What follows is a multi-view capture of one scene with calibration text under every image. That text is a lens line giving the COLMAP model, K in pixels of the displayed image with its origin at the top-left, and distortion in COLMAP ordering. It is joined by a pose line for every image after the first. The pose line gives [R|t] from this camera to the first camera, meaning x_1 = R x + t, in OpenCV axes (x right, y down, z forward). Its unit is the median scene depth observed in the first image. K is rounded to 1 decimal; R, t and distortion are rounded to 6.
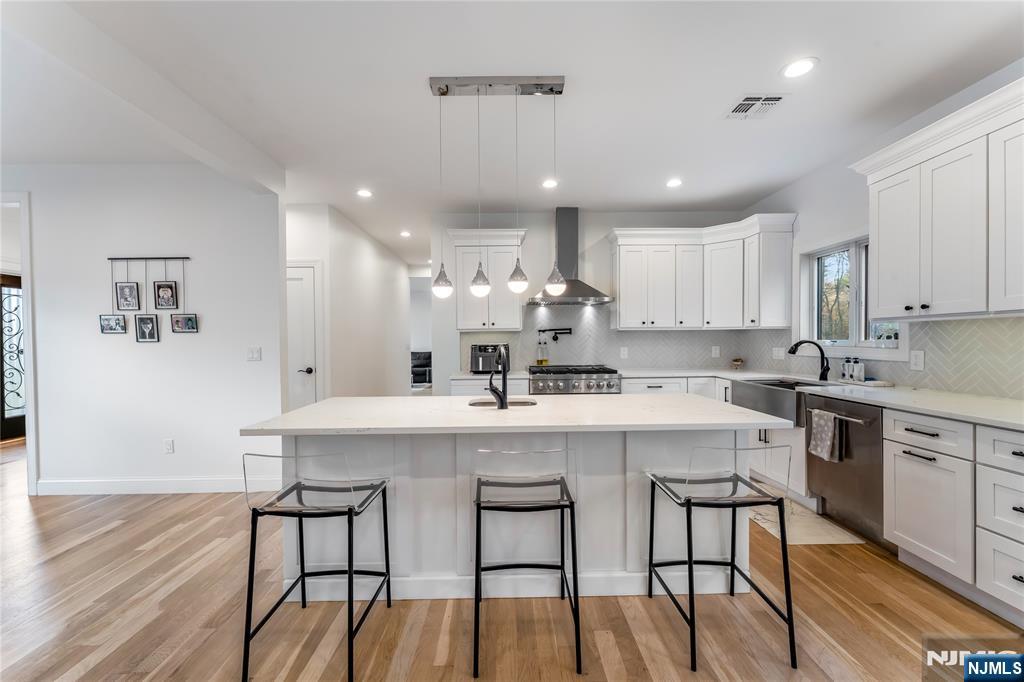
lens RADIAL K [[410.7, 0, 511.6], [0, 410.7, 350.1], [0, 0, 1]] dist [0.000474, -0.000043]
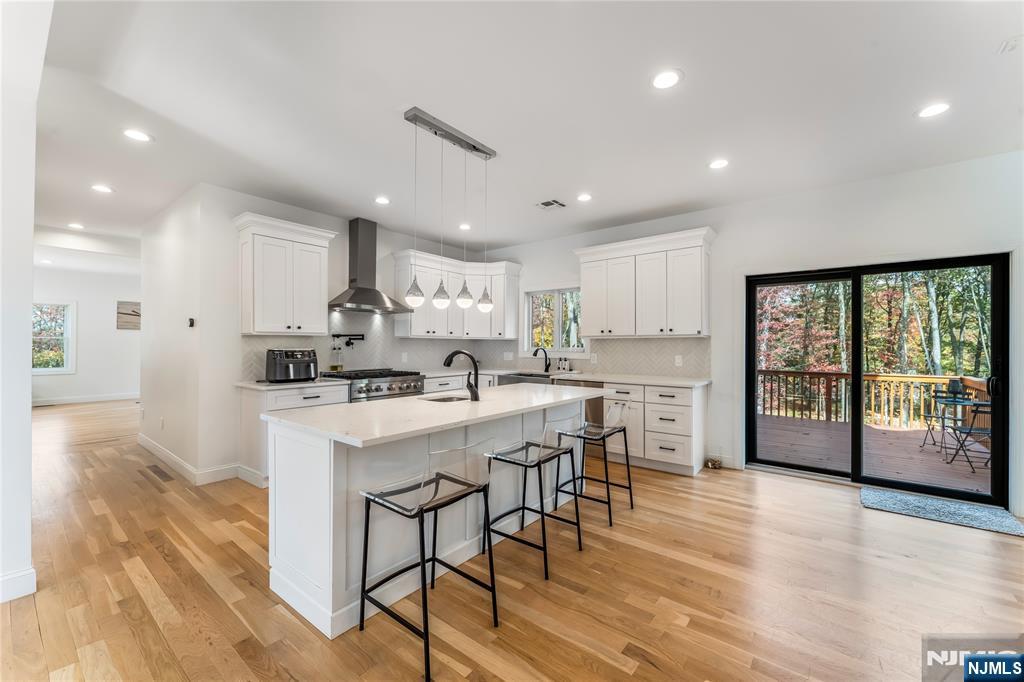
lens RADIAL K [[410.7, 0, 514.2], [0, 410.7, 339.5], [0, 0, 1]] dist [0.000474, -0.000043]
pose [[0.630842, 0.022334, 0.775590, -0.477965], [0.010167, 0.999262, -0.037044, 0.002497], [-0.775845, 0.031254, 0.630149, 0.056480]]
